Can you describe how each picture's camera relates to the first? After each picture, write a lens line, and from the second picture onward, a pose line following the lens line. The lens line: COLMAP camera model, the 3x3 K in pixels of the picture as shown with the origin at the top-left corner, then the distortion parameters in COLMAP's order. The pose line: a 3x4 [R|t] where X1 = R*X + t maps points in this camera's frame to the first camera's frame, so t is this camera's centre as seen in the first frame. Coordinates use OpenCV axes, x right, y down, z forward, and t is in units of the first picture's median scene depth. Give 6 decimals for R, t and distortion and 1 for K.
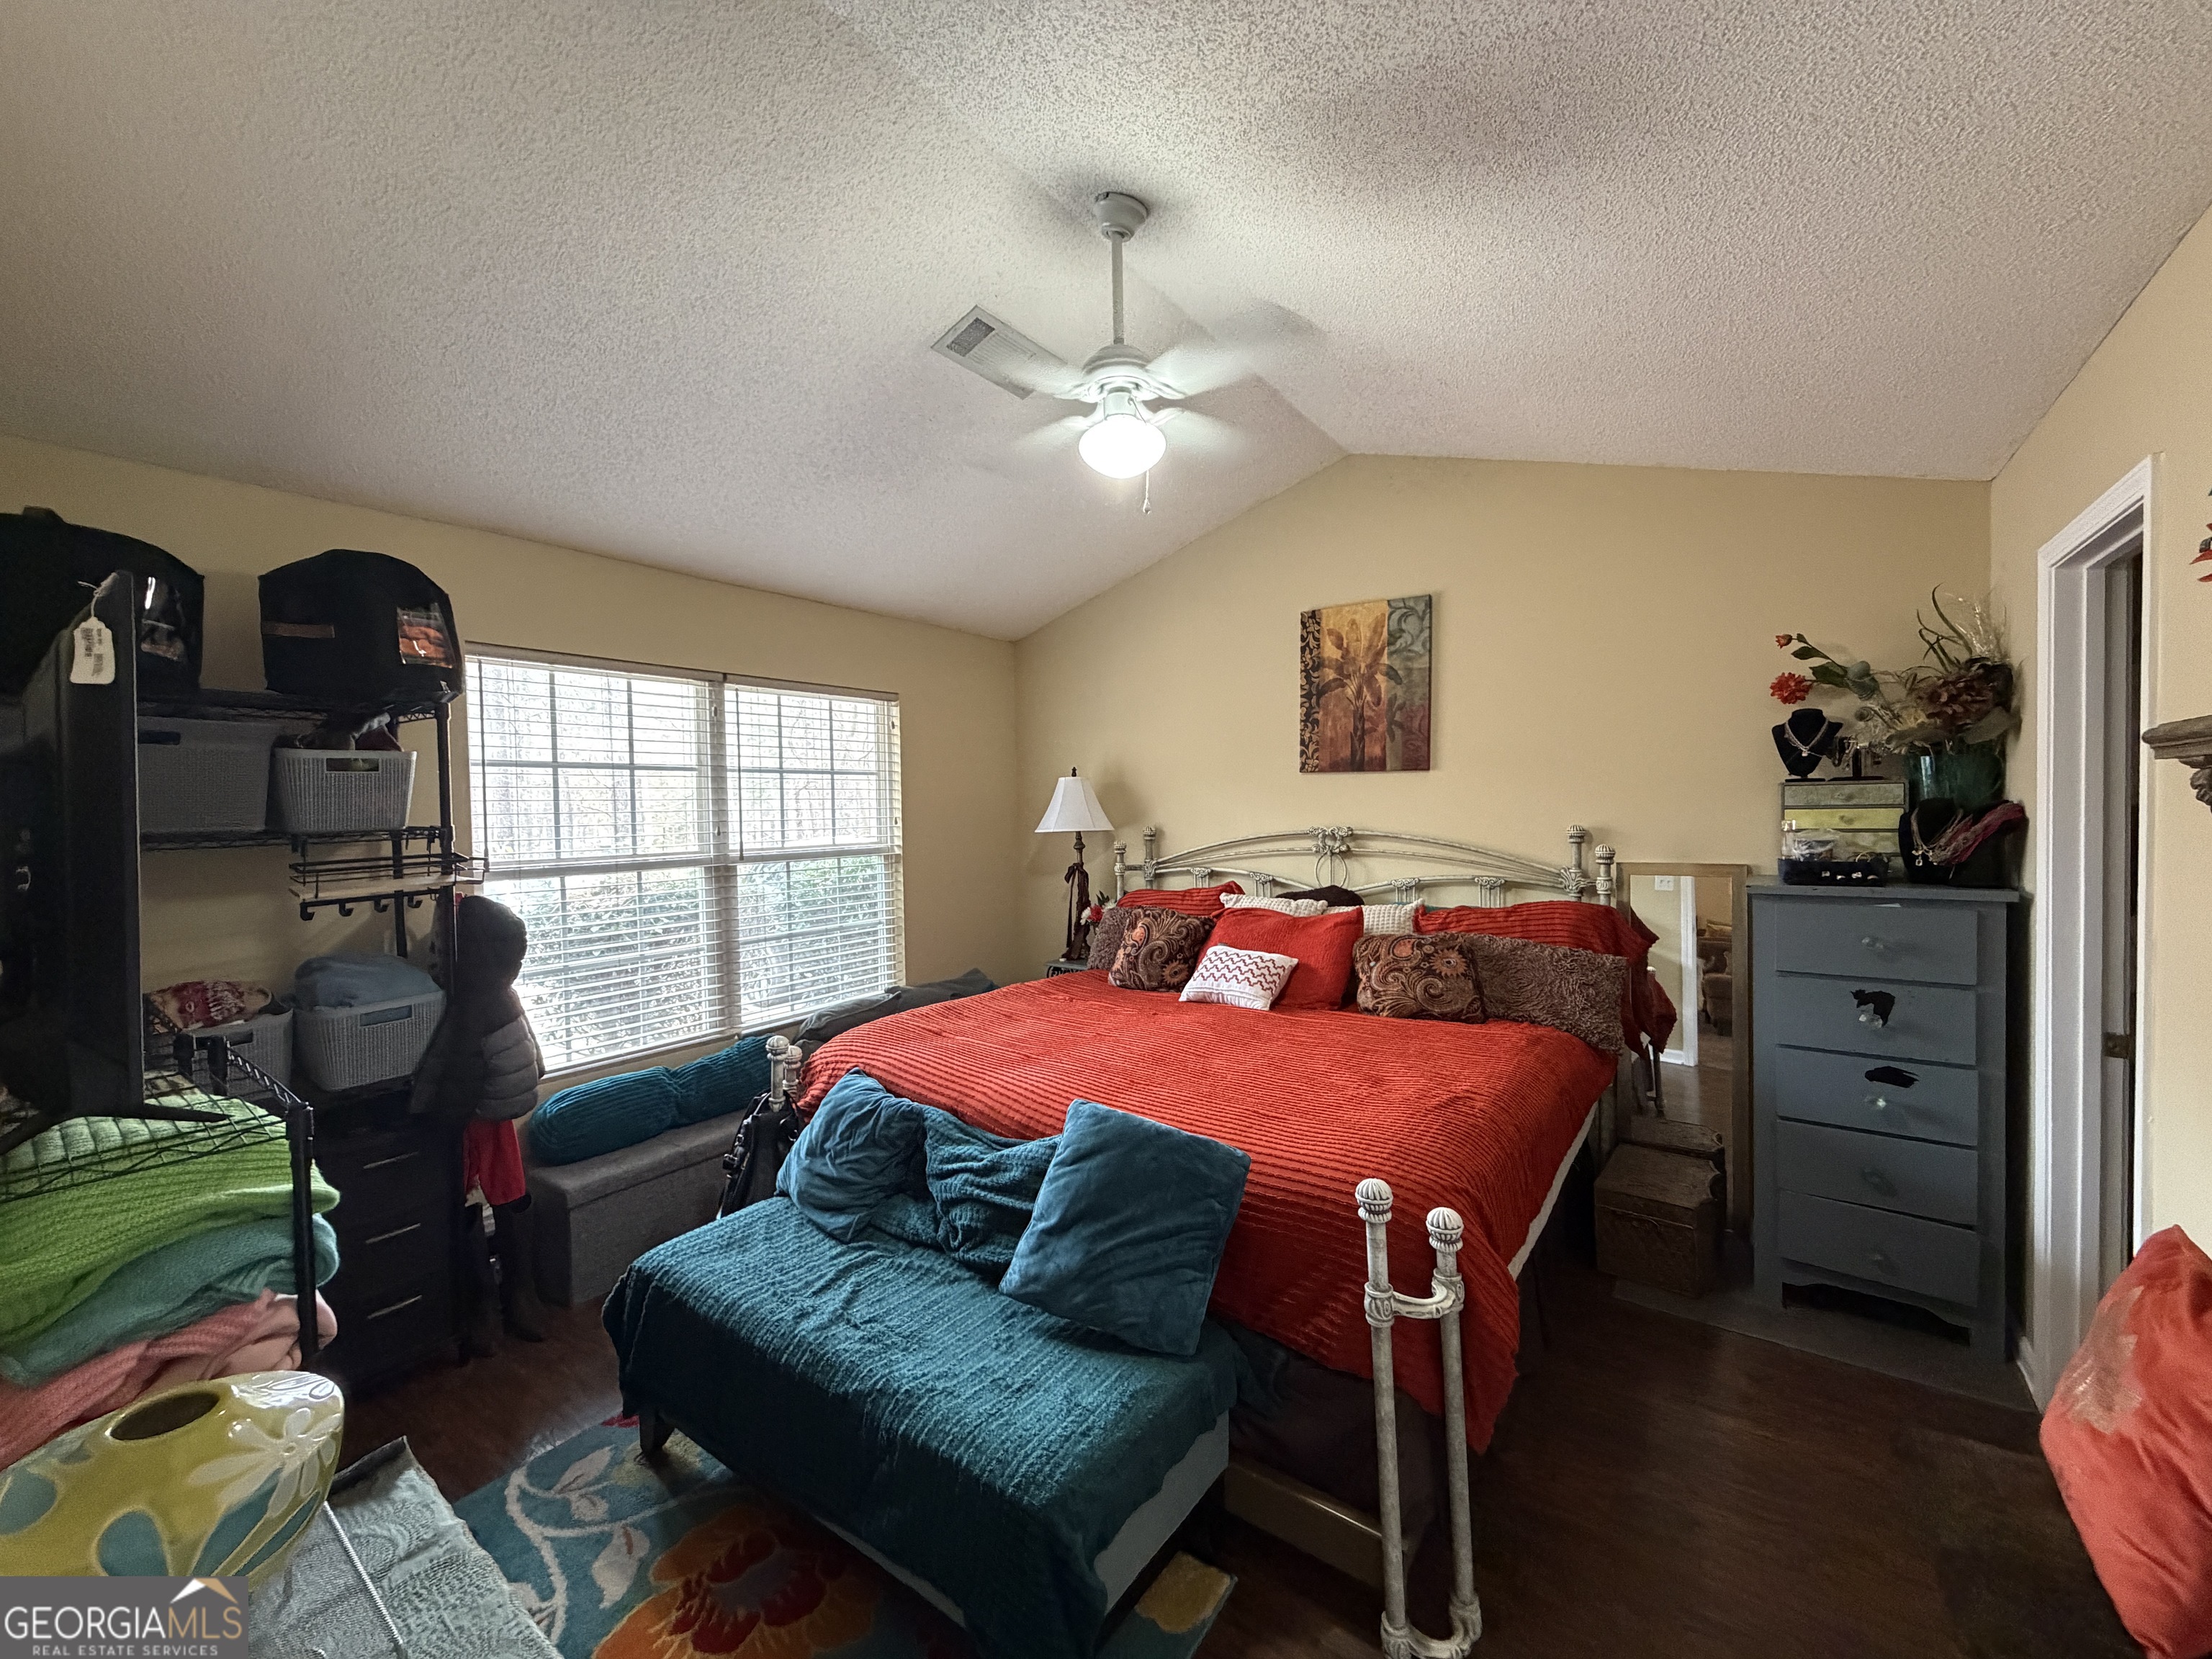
lens RADIAL K [[879.2, 0, 1103.5], [0, 879.2, 830.5], [0, 0, 1]] dist [-0.000624, 0.000100]
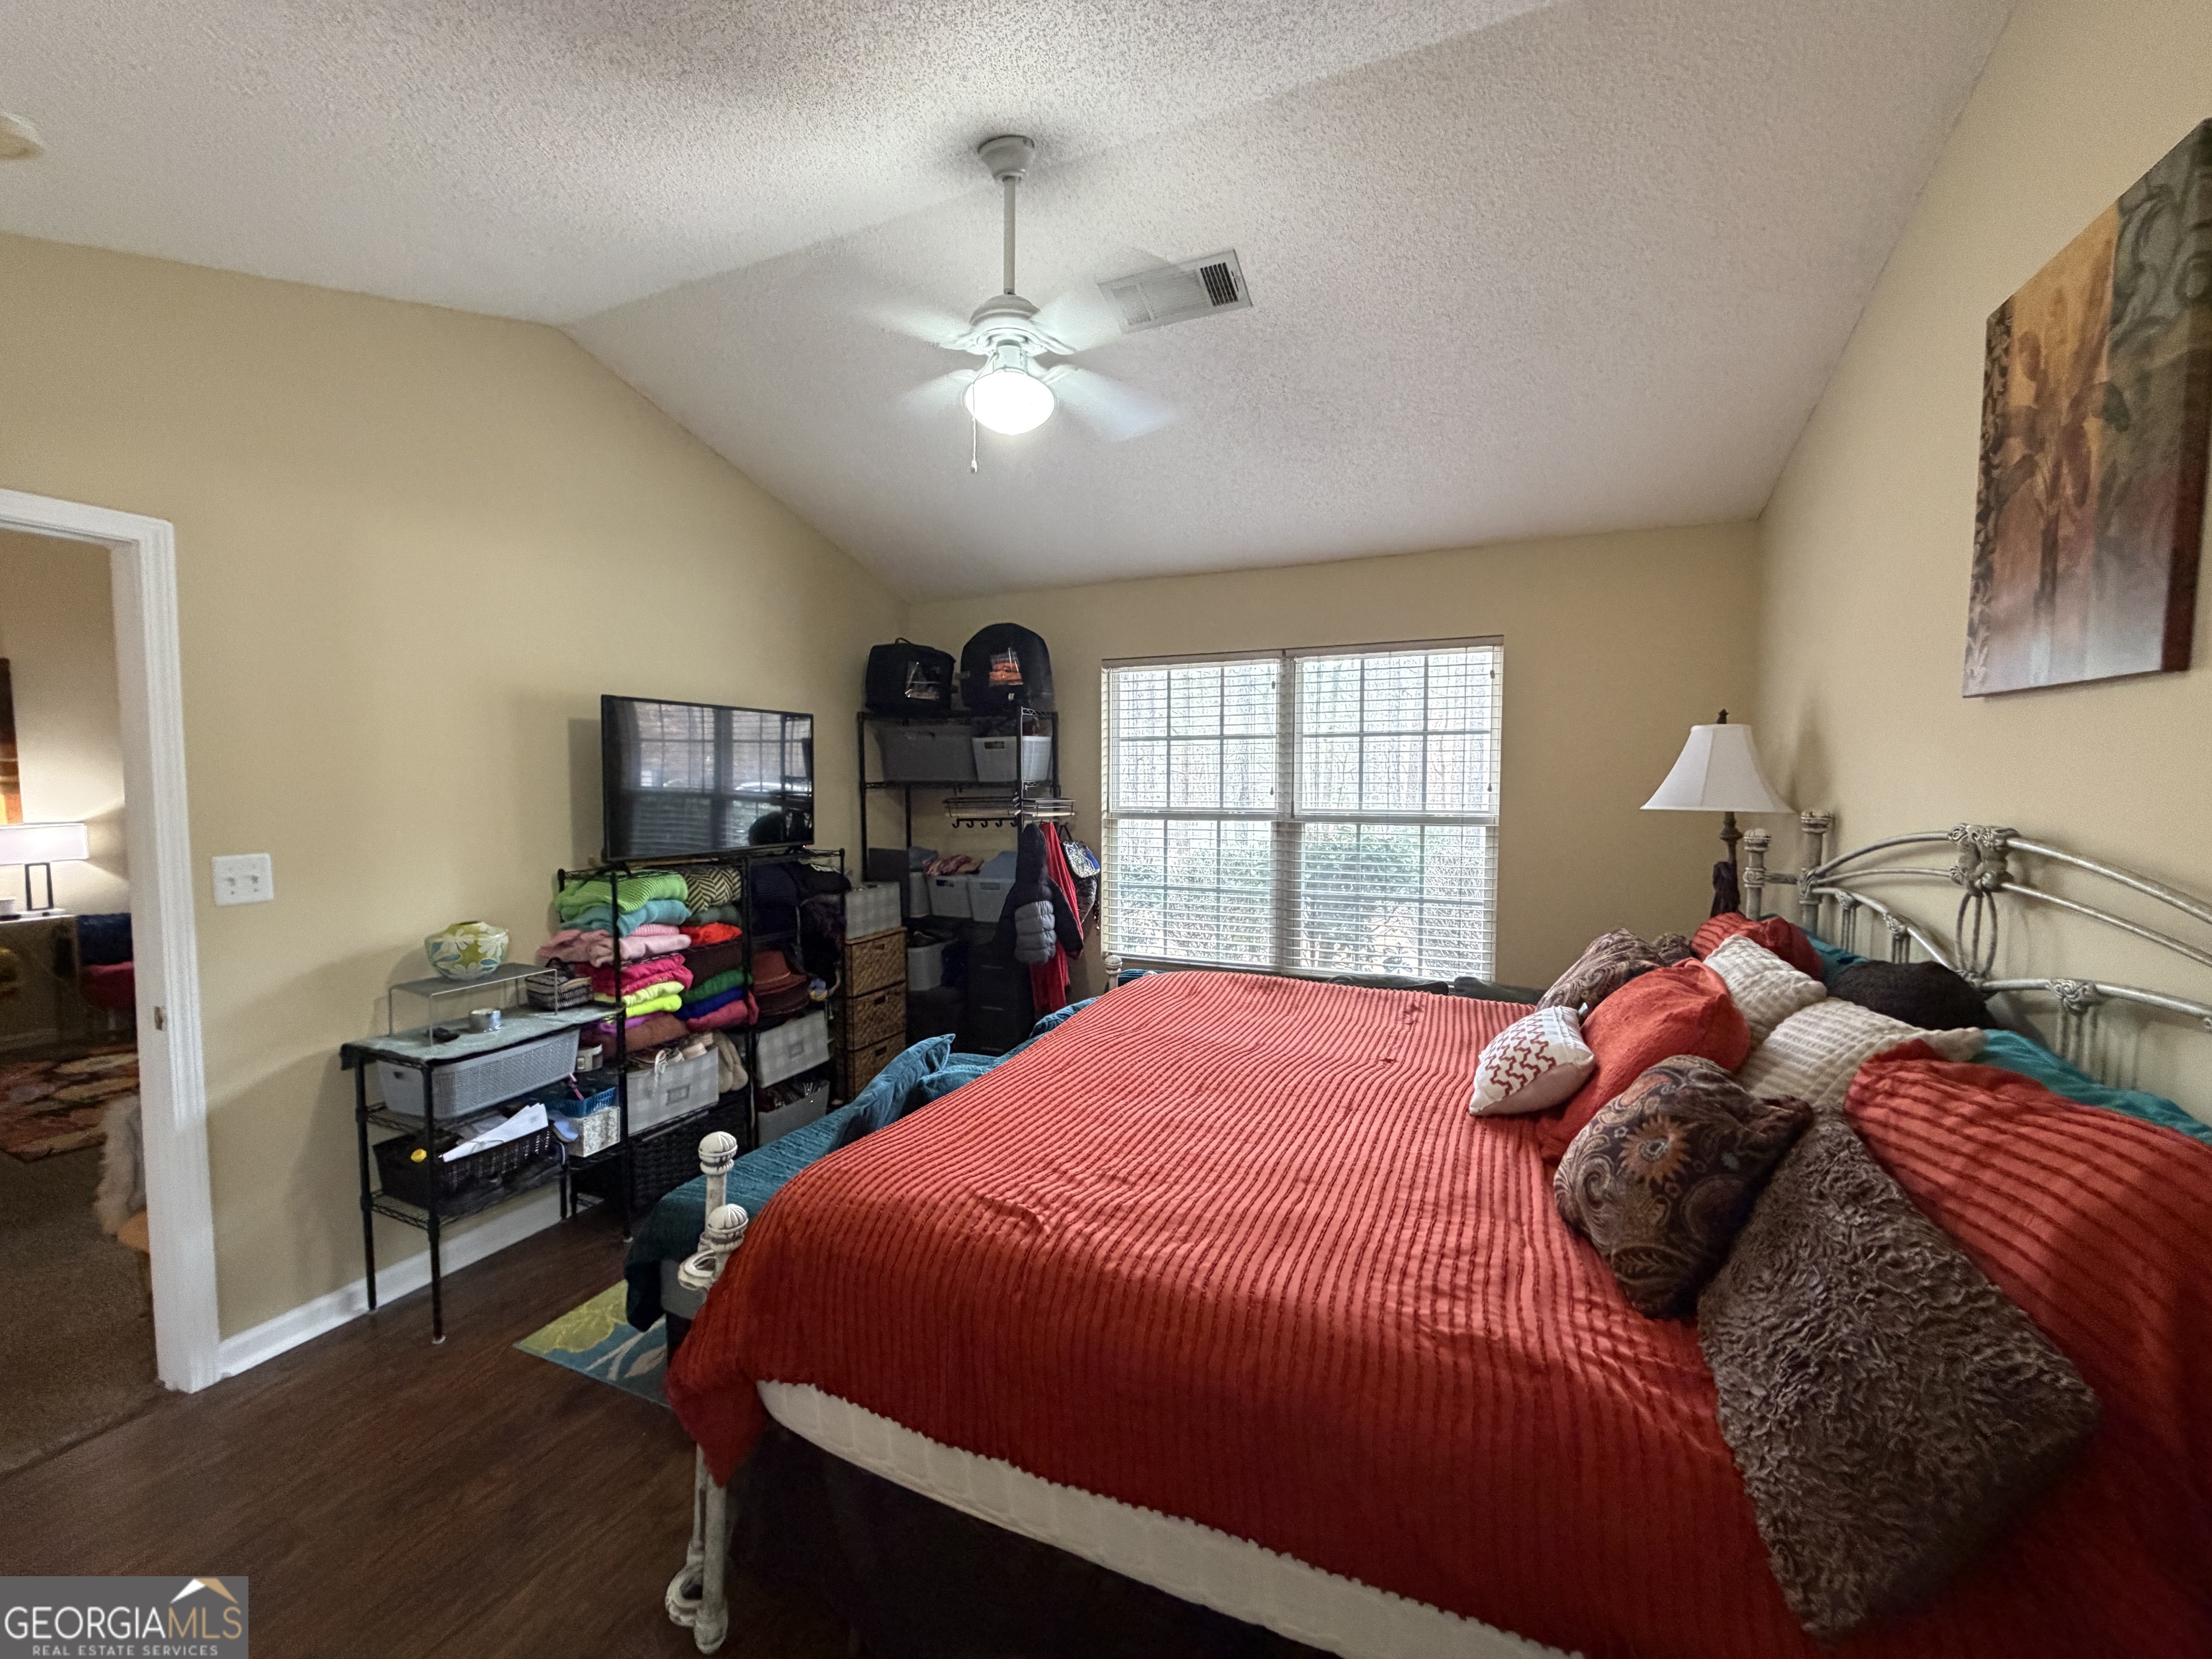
lens RADIAL K [[879.2, 0, 1103.5], [0, 879.2, 830.5], [0, 0, 1]] dist [-0.000624, 0.000100]
pose [[0.212086, 0.072841, -0.974533, 0.591872], [-0.031089, 0.997216, 0.067770, -0.017715], [0.976756, 0.015924, 0.213760, 0.518814]]
